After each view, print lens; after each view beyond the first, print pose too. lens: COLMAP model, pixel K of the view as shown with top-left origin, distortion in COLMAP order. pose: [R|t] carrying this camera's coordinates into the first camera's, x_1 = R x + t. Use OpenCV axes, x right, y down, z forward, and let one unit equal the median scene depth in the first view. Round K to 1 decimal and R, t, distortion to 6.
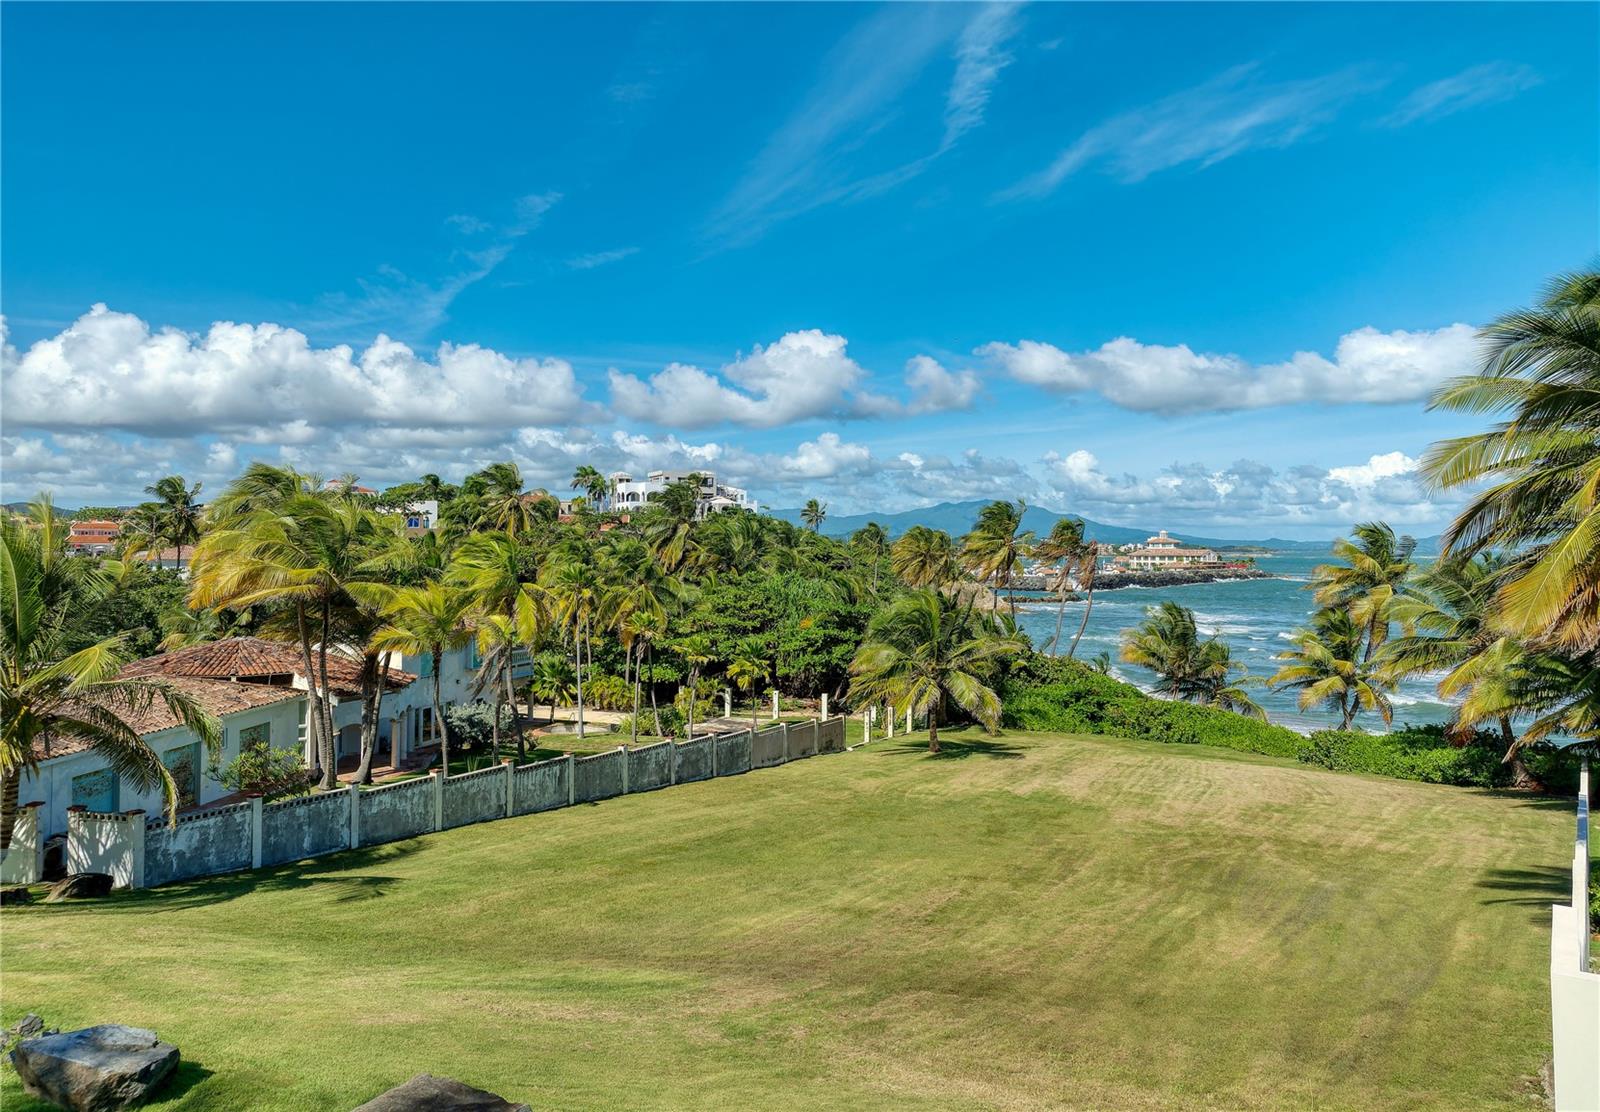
lens RADIAL K [[1165.9, 0, 797.2], [0, 1165.9, 526.8], [0, 0, 1]] dist [0.000007, -0.005573]
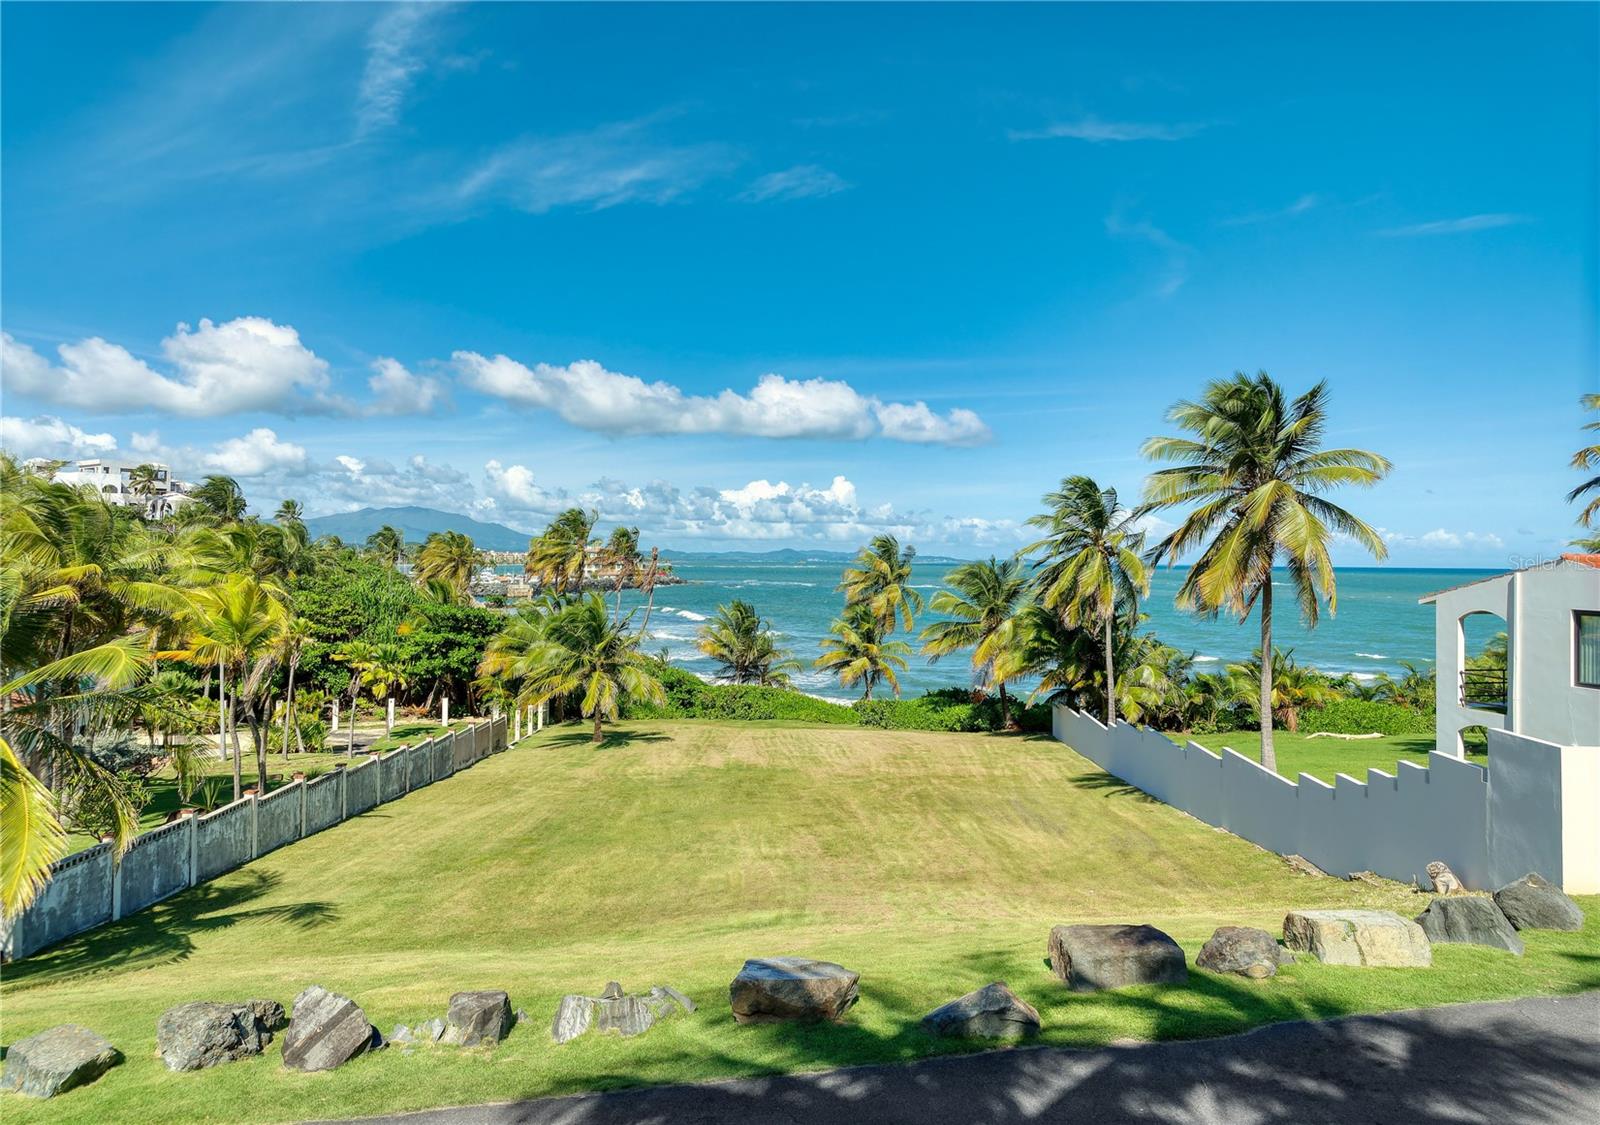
lens RADIAL K [[1170.3, 0, 800.6], [0, 1170.3, 516.2], [0, 0, 1]] dist [-0.006776, -0.003831]
pose [[0.806461, 0.029567, 0.590548, -0.331077], [-0.017720, 0.999509, -0.025845, 0.009371], [-0.591022, 0.010378, 0.806589, 0.018967]]
